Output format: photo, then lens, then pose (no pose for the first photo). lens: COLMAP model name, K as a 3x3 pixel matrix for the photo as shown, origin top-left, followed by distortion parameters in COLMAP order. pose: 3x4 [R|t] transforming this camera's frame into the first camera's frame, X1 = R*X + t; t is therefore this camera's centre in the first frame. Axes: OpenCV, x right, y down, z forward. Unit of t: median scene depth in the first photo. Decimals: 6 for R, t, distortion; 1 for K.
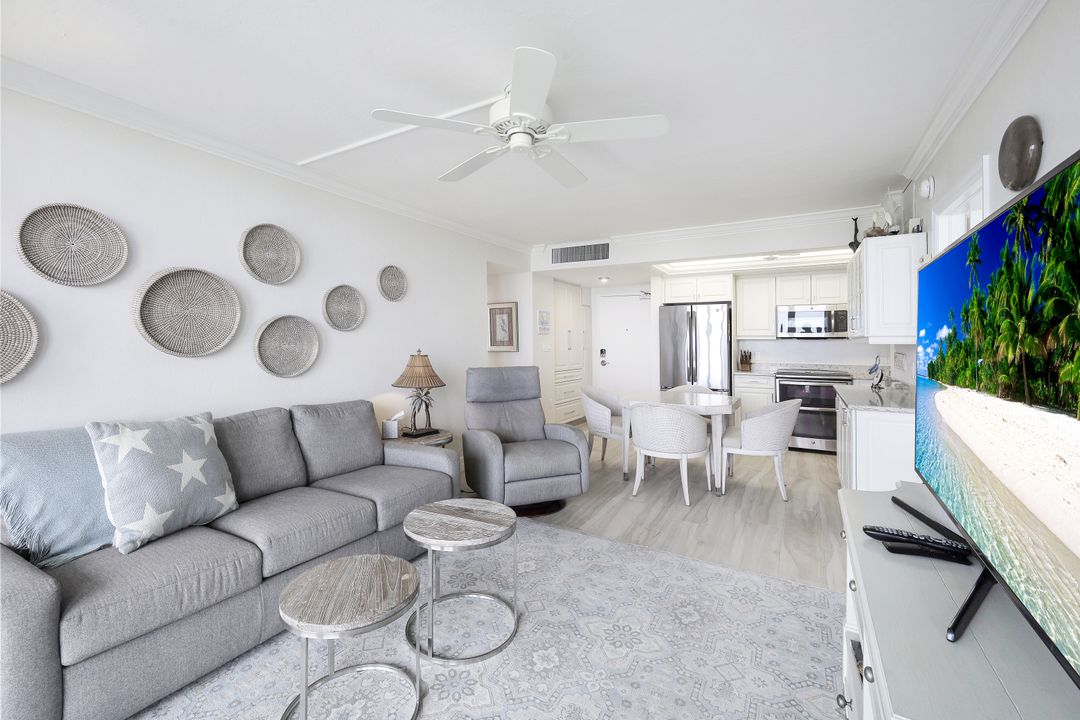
lens RADIAL K [[463.4, 0, 520.0], [0, 463.4, 317.9], [0, 0, 1]] dist [0.016941, -0.001215]
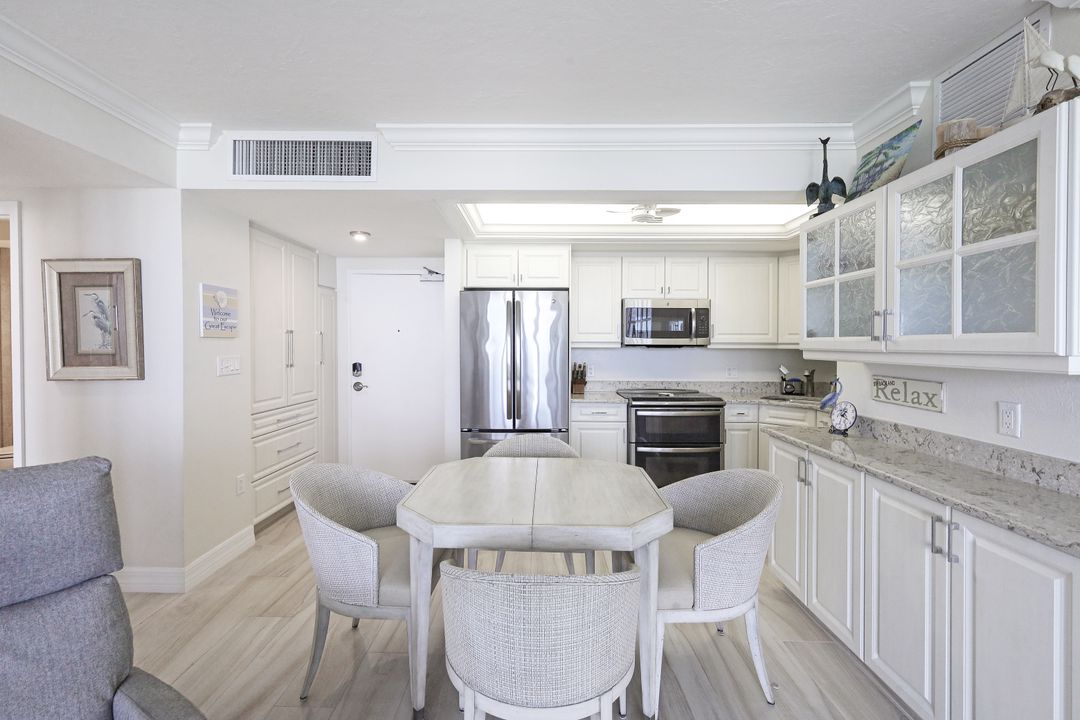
lens RADIAL K [[463.4, 0, 531.3], [0, 463.4, 350.3], [0, 0, 1]] dist [0.016941, -0.001215]
pose [[0.859454, -0.007060, 0.511165, 0.082687], [-0.027348, 0.997838, 0.059763, 0.012632], [-0.510481, -0.065343, 0.857403, 0.466948]]
